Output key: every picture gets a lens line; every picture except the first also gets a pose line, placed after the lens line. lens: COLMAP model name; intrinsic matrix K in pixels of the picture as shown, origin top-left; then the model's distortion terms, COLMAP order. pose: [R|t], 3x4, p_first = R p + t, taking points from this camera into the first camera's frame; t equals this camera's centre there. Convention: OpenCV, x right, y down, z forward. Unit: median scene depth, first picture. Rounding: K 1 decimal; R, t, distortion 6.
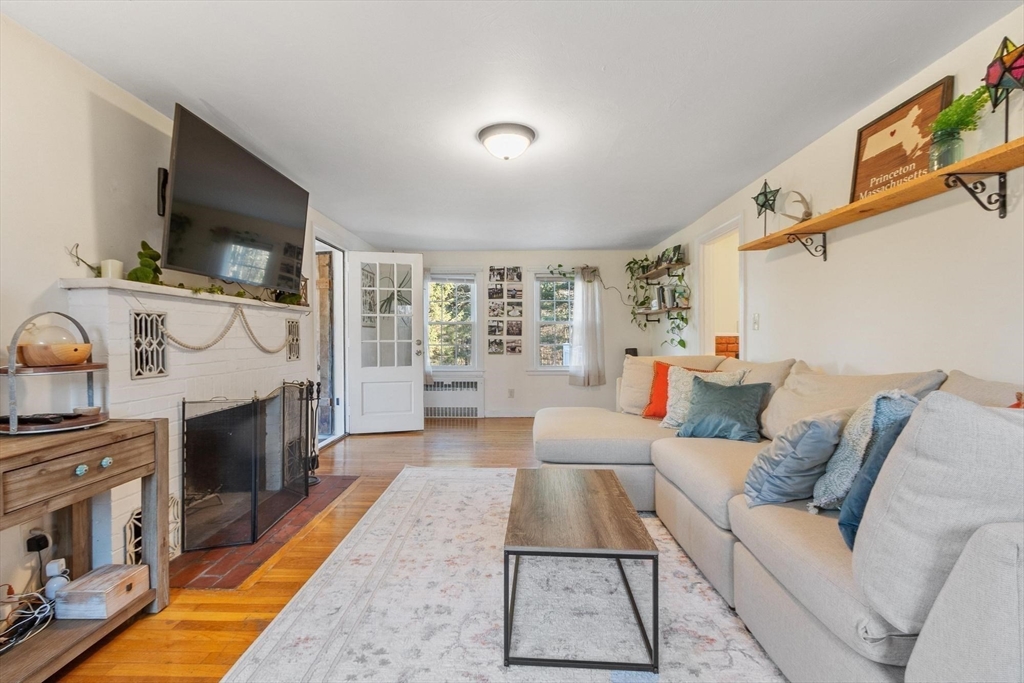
lens RADIAL K [[455.7, 0, 503.7], [0, 455.7, 337.8], [0, 0, 1]] dist [-0.000683, -0.000226]
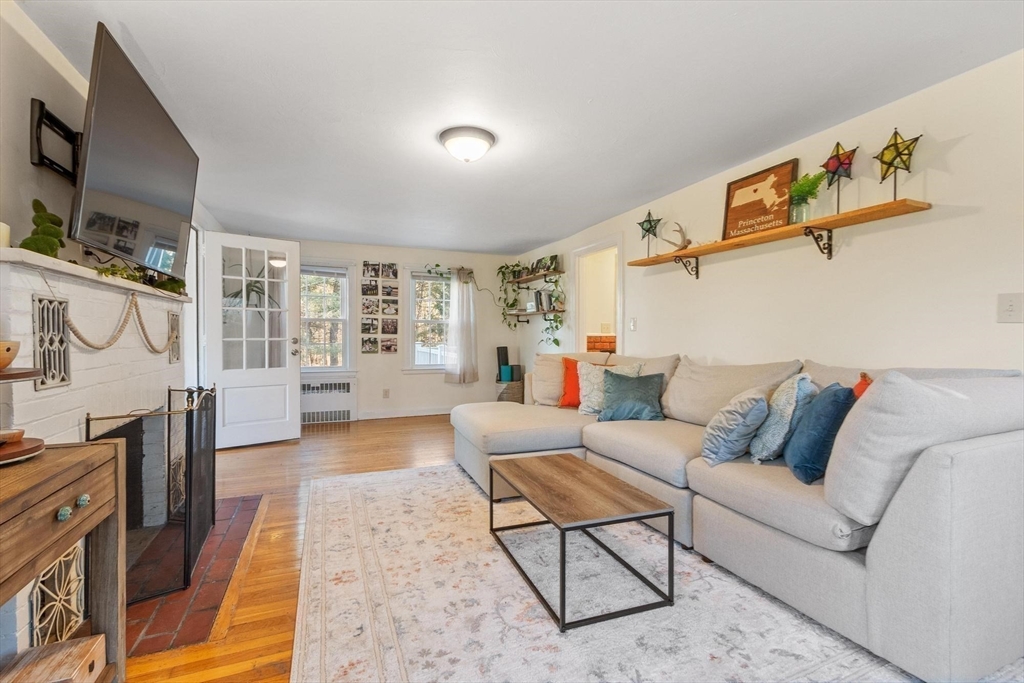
lens RADIAL K [[455.7, 0, 503.1], [0, 455.7, 340.7], [0, 0, 1]] dist [-0.000683, -0.000226]
pose [[0.913516, 0.002102, 0.406797, -0.400449], [-0.005466, 0.999960, 0.007109, 0.003074], [-0.406766, -0.008718, 0.913491, 0.036832]]
